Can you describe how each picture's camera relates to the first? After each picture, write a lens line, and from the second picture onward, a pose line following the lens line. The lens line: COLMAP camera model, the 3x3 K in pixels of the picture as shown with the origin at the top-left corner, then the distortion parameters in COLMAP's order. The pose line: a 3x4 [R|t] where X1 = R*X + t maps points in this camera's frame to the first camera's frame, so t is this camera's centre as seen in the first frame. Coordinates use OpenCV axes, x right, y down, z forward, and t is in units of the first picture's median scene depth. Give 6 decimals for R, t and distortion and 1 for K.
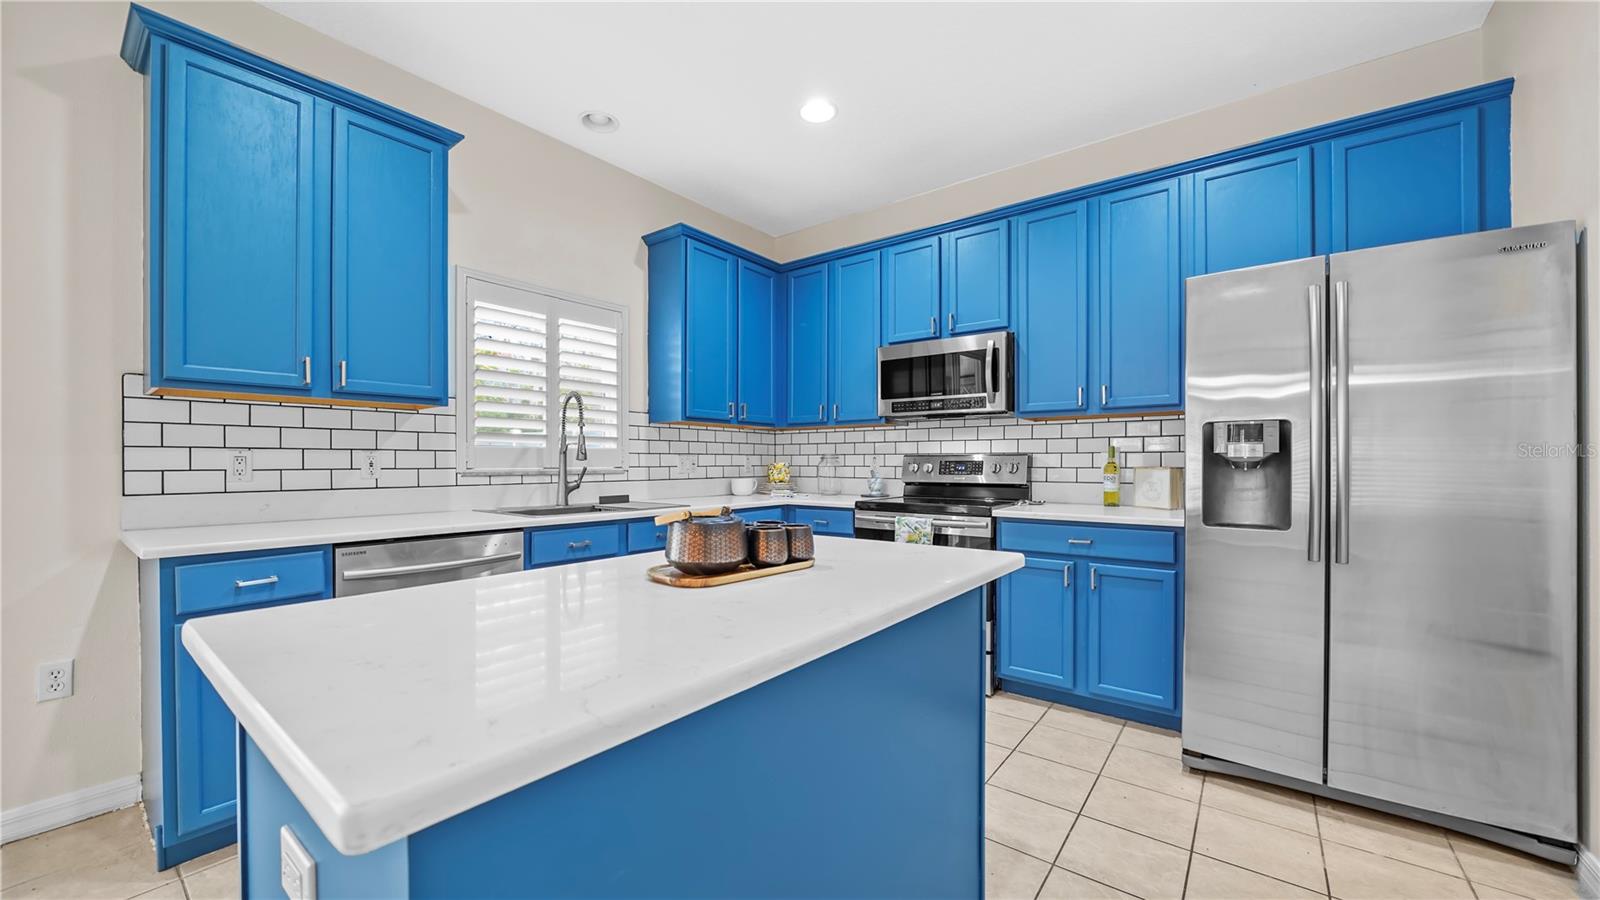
lens RADIAL K [[584.8, 0, 794.6], [0, 584.8, 458.9], [0, 0, 1]] dist [-0.013581, -0.000237]
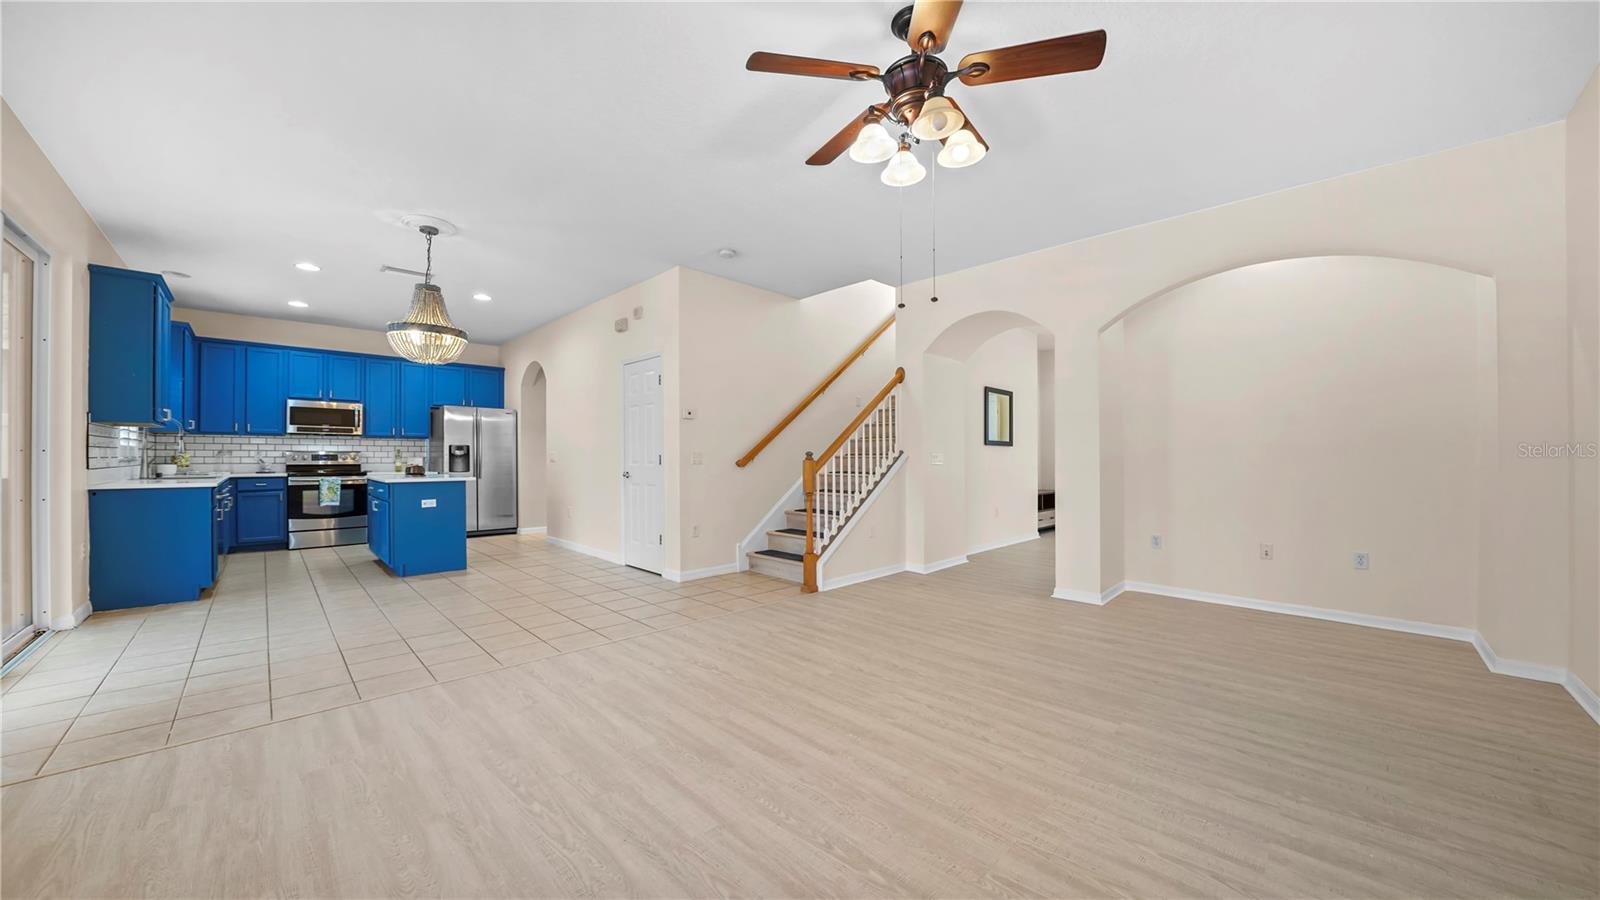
lens RADIAL K [[558.9, 0, 807.4], [0, 558.9, 460.3], [0, 0, 1]] dist [-0.020068, -0.000018]
pose [[0.115597, -0.005047, 0.993283, -1.947521], [-0.008462, 0.999946, 0.006066, -0.002961], [-0.993260, -0.009106, 0.115548, -1.302837]]
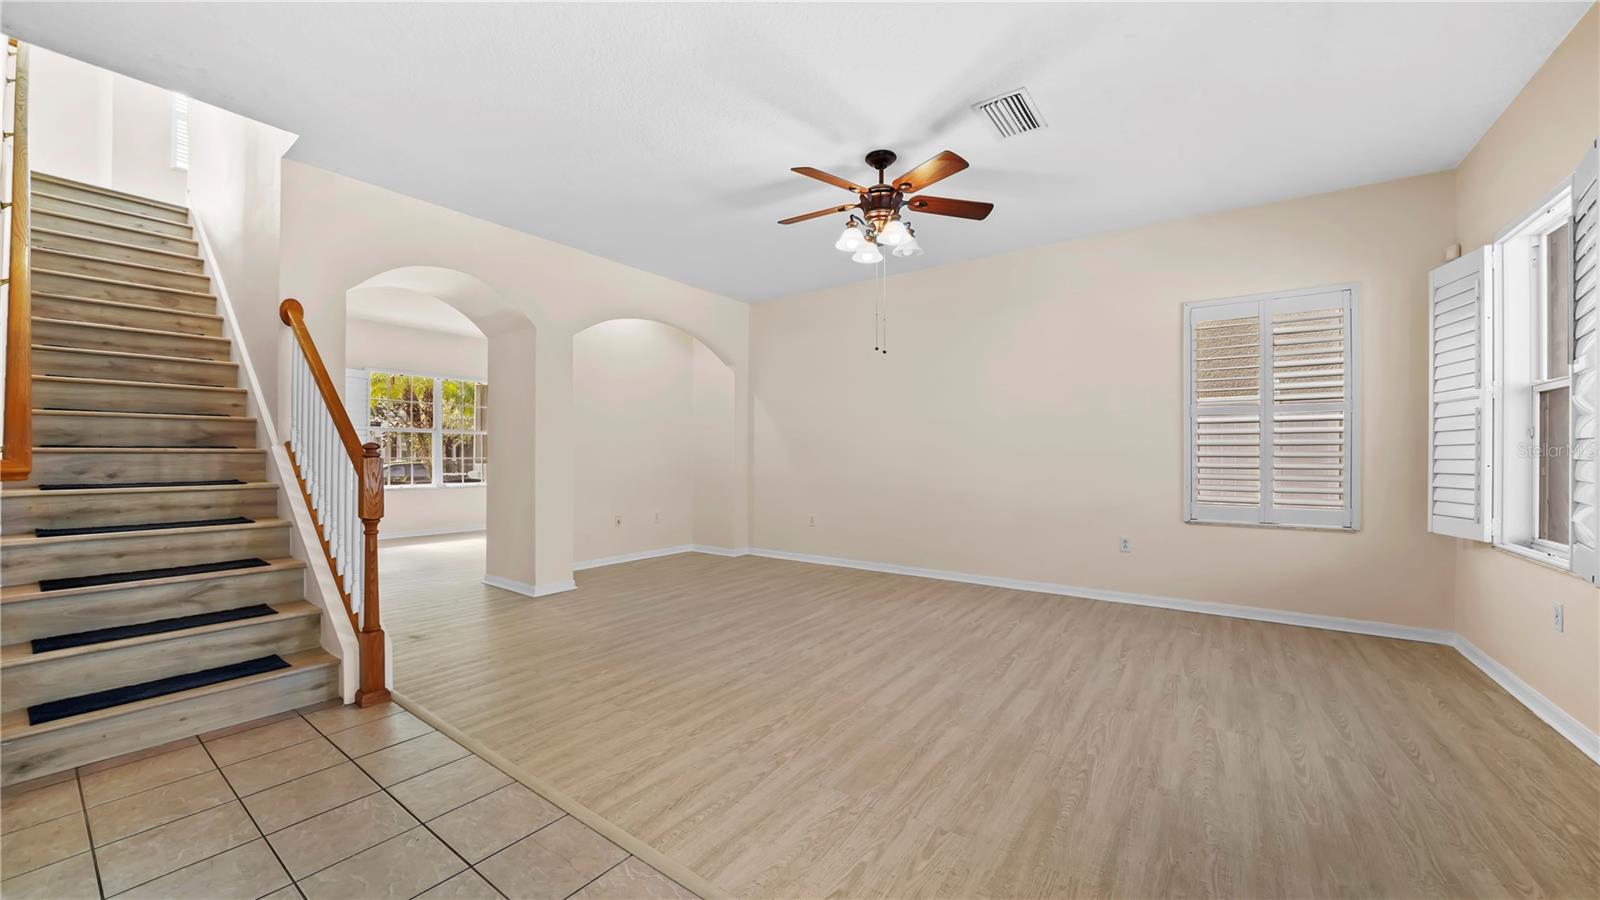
lens RADIAL K [[584.8, 0, 794.6], [0, 584.8, 458.9], [0, 0, 1]] dist [-0.013581, -0.000237]
pose [[-0.999355, -0.002371, -0.035831, -0.901361], [-0.002370, 0.999997, -0.000048, 0.007266], [0.035831, 0.000037, -0.999358, -0.126156]]
